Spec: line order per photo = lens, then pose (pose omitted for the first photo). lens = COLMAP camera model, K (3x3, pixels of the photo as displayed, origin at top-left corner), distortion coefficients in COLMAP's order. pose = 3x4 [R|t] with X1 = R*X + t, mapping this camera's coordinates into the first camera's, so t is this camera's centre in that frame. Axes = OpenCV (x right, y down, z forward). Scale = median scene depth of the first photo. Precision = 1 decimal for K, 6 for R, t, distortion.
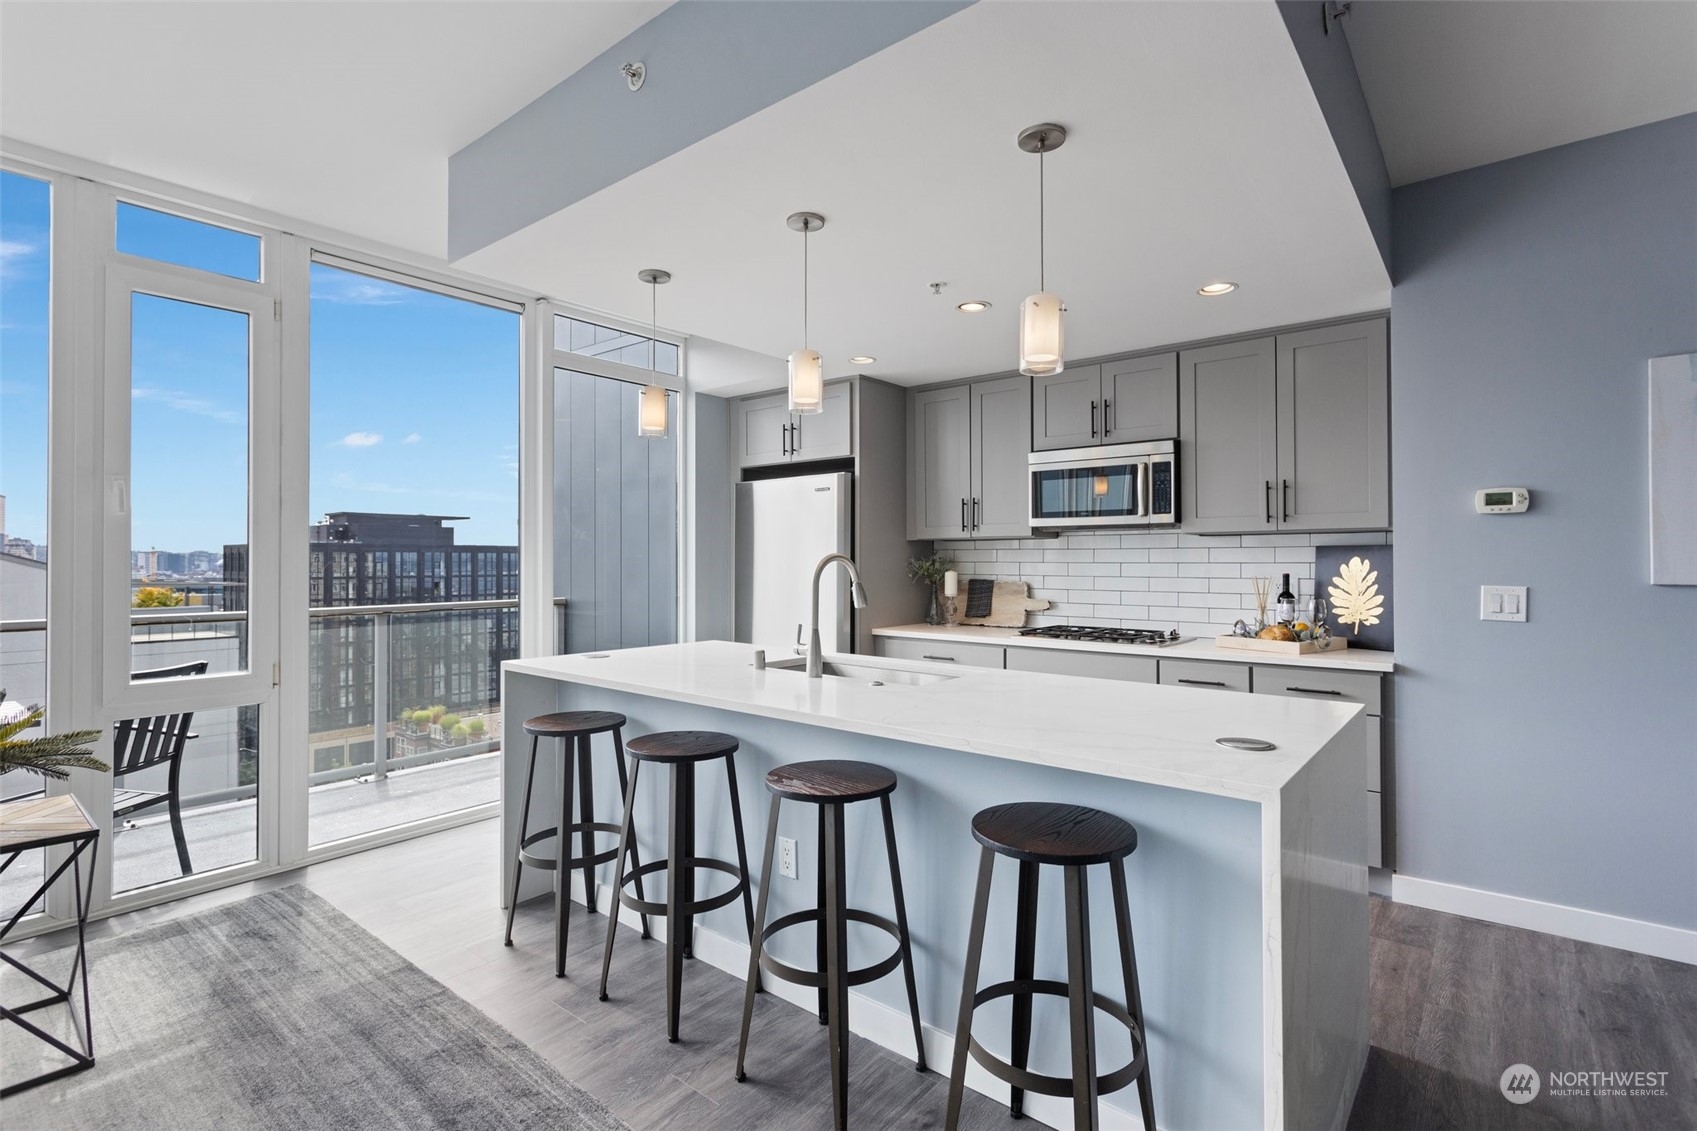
lens RADIAL K [[806.4, 0, 868.5], [0, 806.4, 555.7], [0, 0, 1]] dist [0.008309, 0.000979]
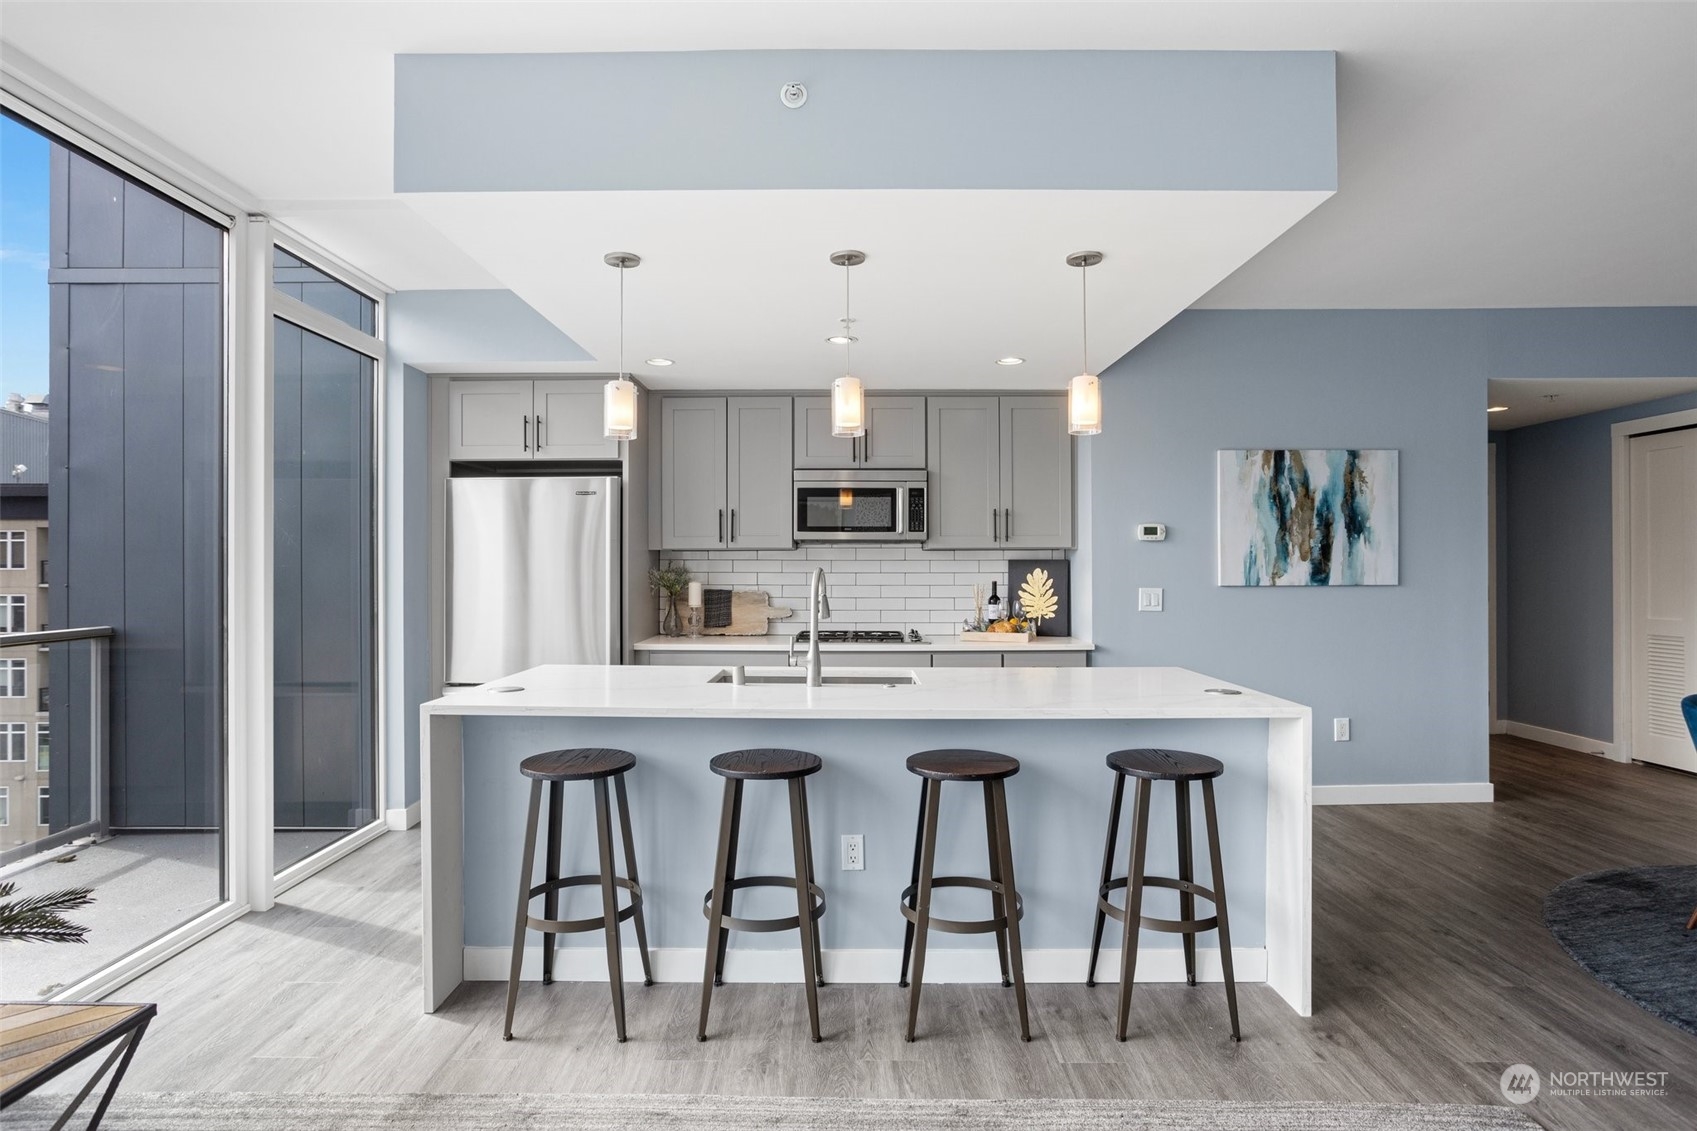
lens RADIAL K [[858.7, 0, 850.4], [0, 858.7, 566.1], [0, 0, 1]] dist [-0.018020, 0.007404]
pose [[0.785460, 0.000371, 0.618912, -0.493407], [-0.004224, 0.999980, 0.004761, -0.007054], [-0.618898, -0.006354, 0.785446, 0.066948]]
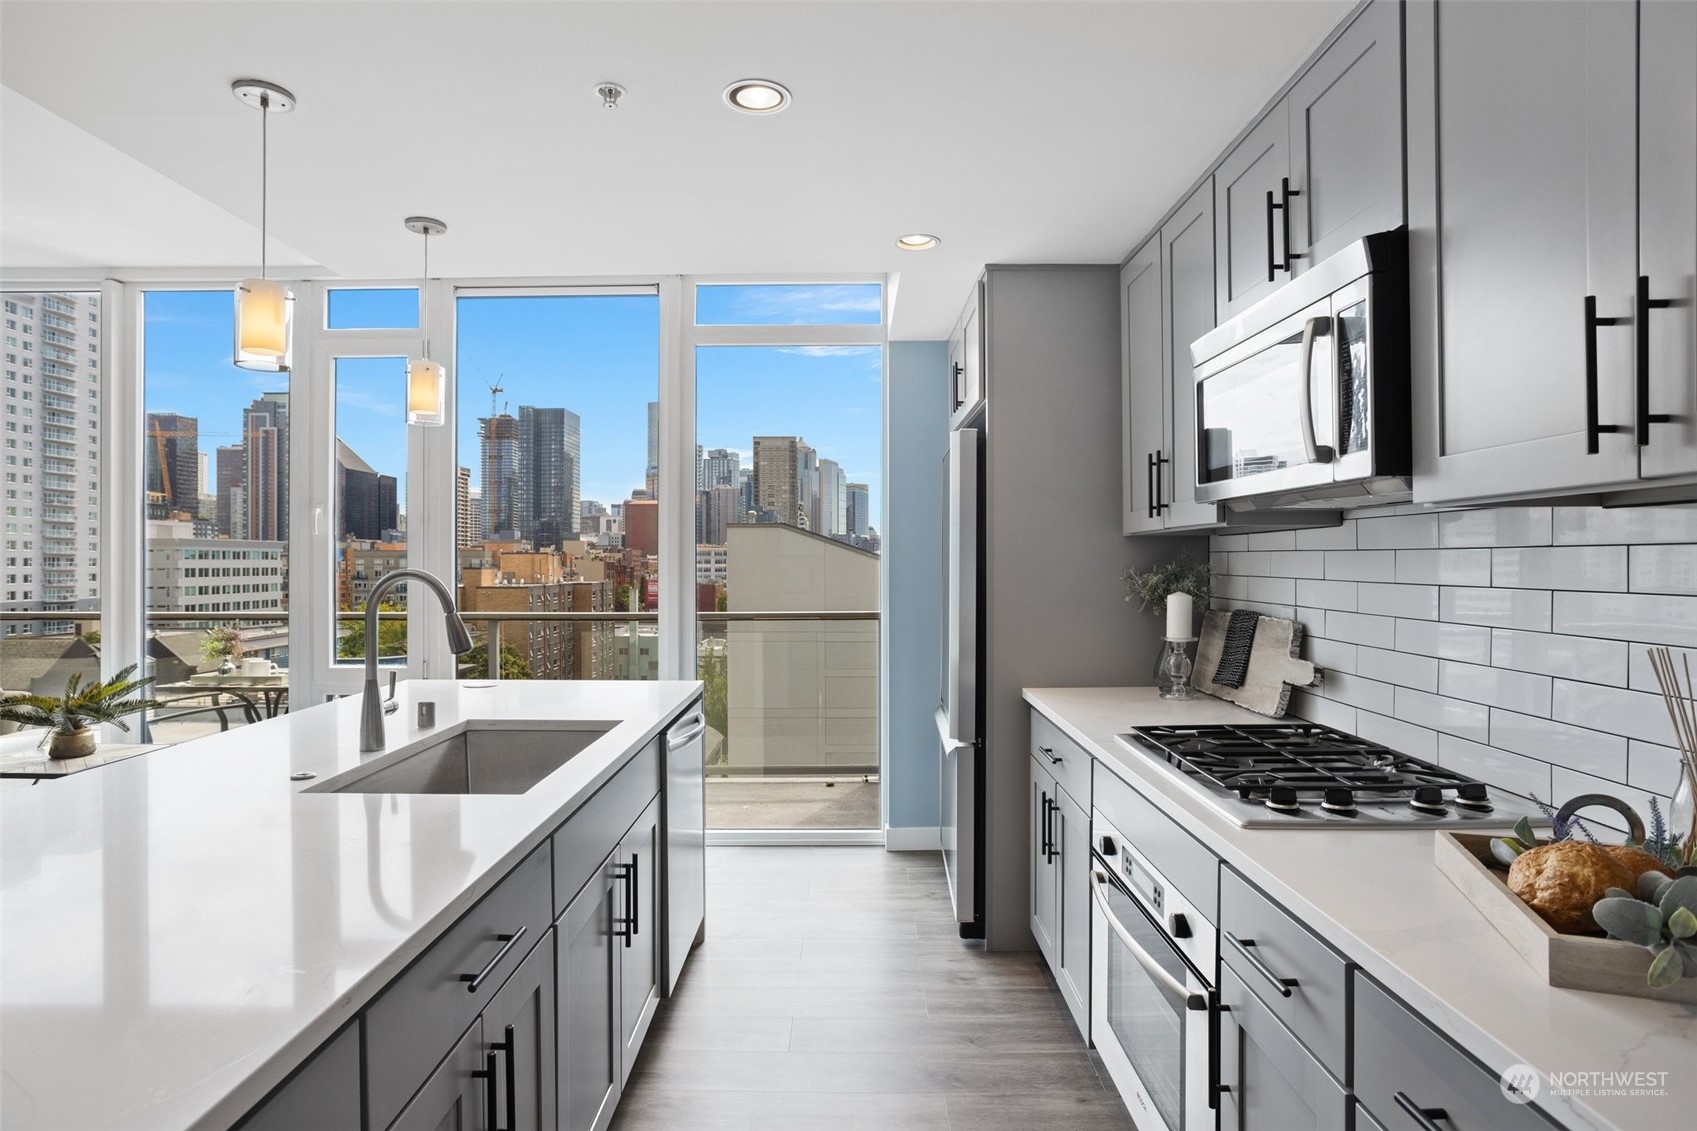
lens RADIAL K [[930.7, 0, 853.7], [0, 930.7, 567.3], [0, 0, 1]] dist [-0.021090, 0.009181]
pose [[0.611358, 0.003181, -0.791348, 0.555106], [0.006193, 0.999942, 0.008804, -0.005630], [0.791330, -0.010283, 0.611303, 0.573076]]
